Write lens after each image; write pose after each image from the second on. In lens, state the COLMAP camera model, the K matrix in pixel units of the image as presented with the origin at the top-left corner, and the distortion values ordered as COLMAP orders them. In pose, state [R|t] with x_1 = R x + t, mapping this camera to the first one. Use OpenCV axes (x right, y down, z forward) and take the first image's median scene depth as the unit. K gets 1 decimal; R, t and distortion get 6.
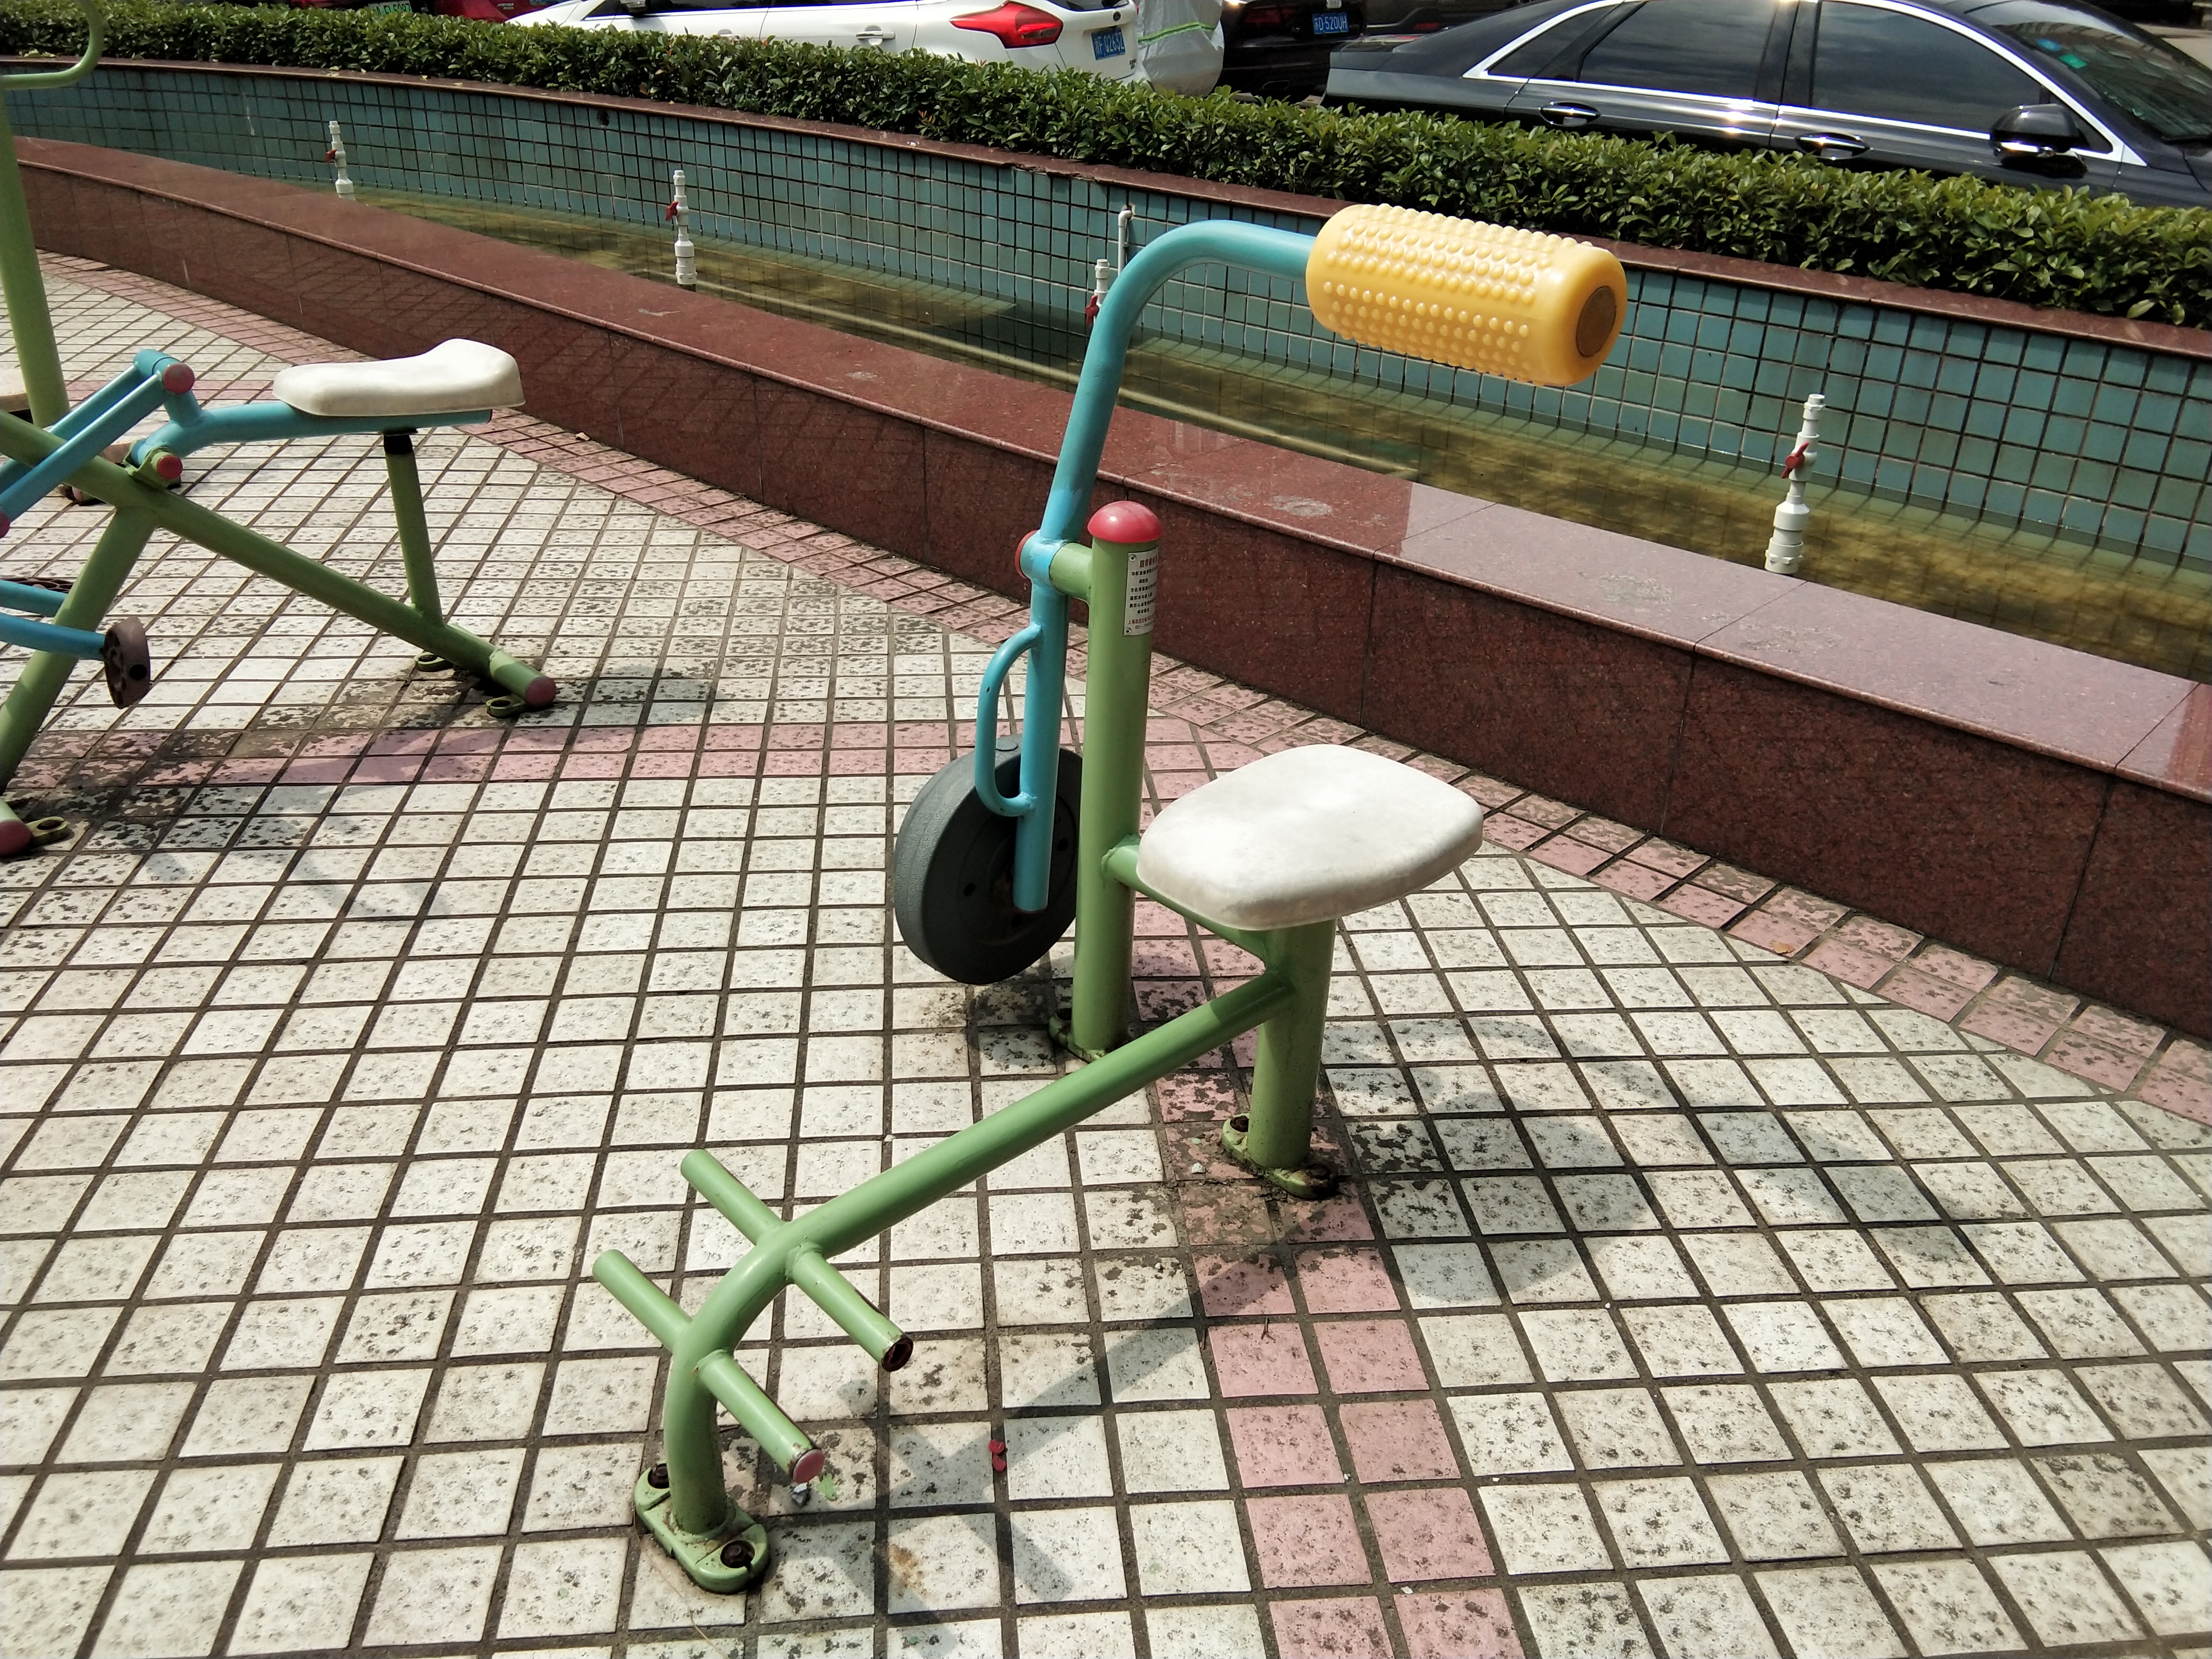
lens RADIAL K [[1764.4, 0, 1101.9], [0, 1764.4, 817.9], [0, 0, 1]] dist [0.111391, -0.173819]
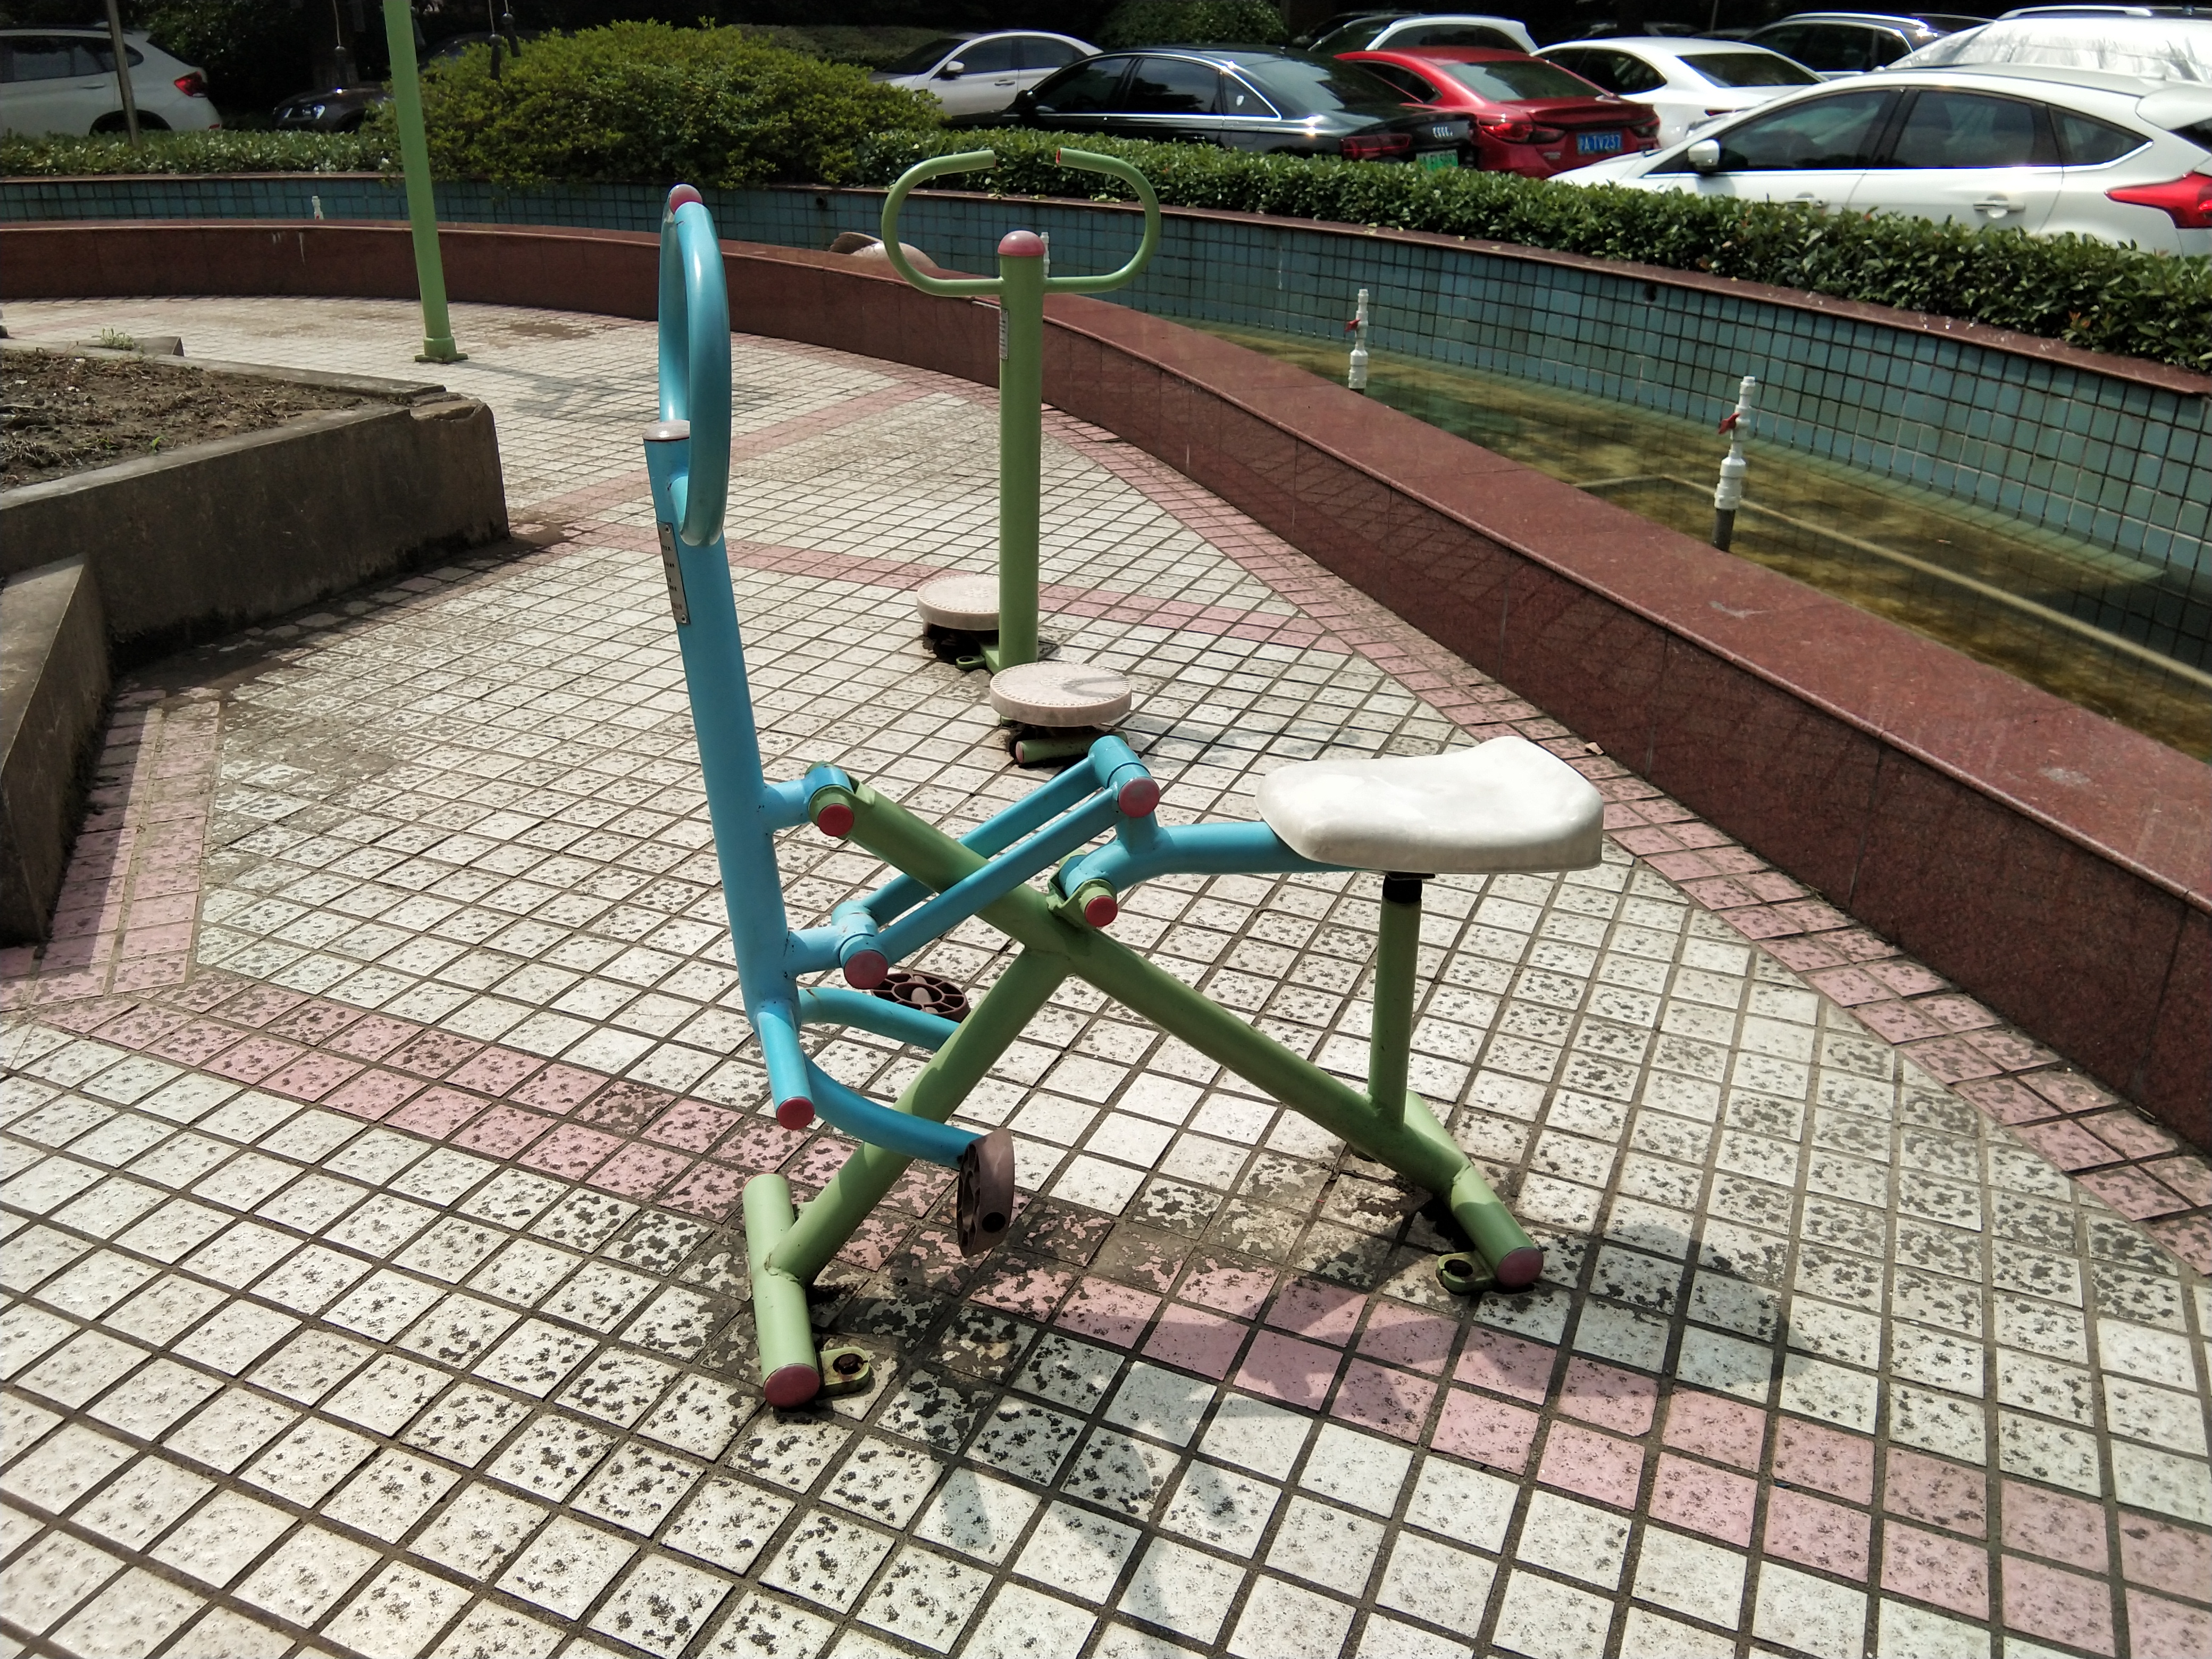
lens RADIAL K [[1764.4, 0, 1101.9], [0, 1764.4, 817.9], [0, 0, 1]] dist [0.111391, -0.173819]
pose [[0.873373, 0.189253, -0.448779, -0.163477], [-0.215906, 0.976378, -0.008433, -0.170787], [0.436582, 0.104259, 0.893603, 0.287336]]
